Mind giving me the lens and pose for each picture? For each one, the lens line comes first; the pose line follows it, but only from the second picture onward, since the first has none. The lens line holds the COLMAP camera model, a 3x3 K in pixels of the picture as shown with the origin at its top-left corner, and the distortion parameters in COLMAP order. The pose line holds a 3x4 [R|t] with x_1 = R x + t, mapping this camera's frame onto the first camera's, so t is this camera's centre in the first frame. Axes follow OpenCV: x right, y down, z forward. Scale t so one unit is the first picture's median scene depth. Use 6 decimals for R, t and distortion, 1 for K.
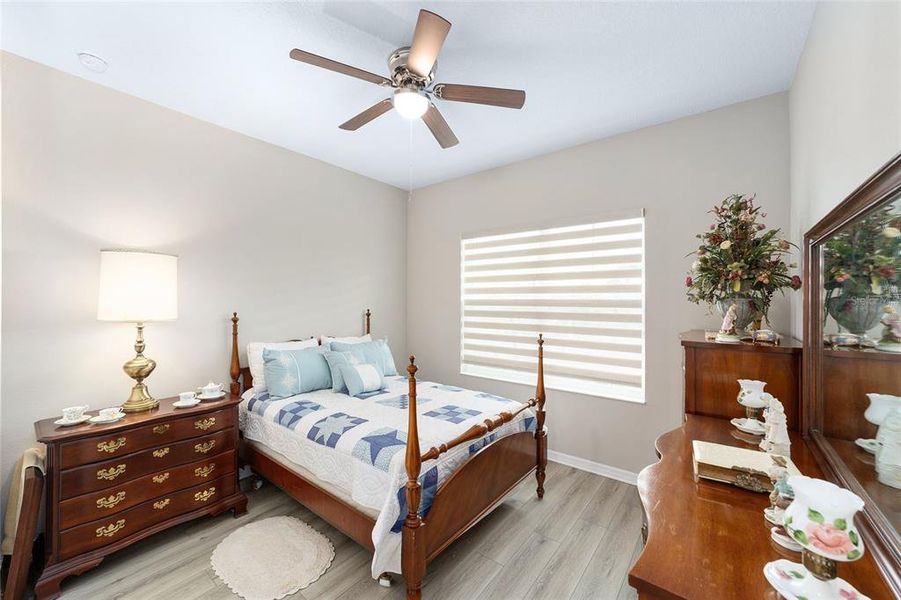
lens RADIAL K [[345.3, 0, 454.1], [0, 345.3, 303.9], [0, 0, 1]] dist [-0.009379, 0.005055]
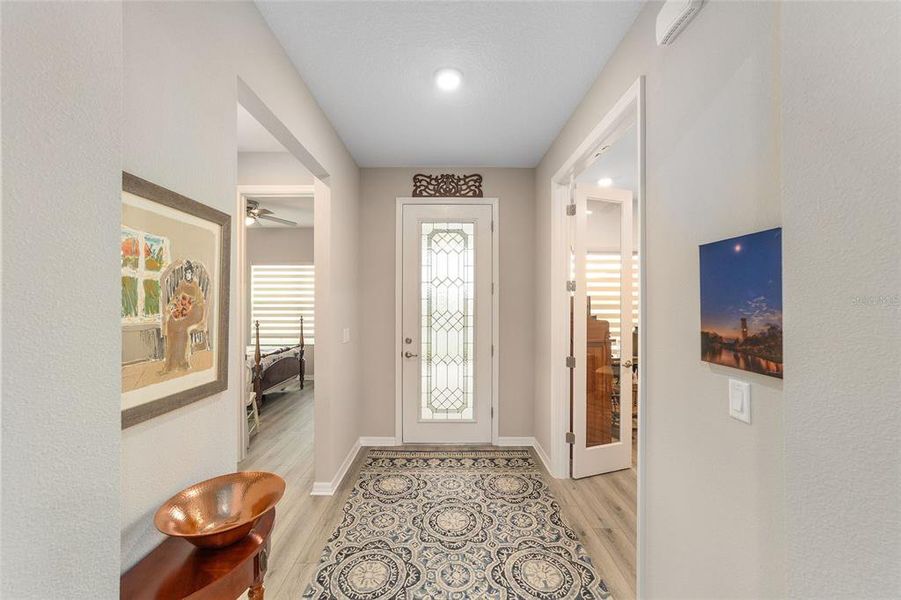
lens RADIAL K [[345.3, 0, 456.3], [0, 345.3, 299.1], [0, 0, 1]] dist [-0.009379, 0.005055]
pose [[0.787250, -0.008483, 0.616576, -0.353457], [0.003082, 0.999947, 0.009823, -0.054586], [-0.616626, -0.005833, 0.787234, -1.450595]]
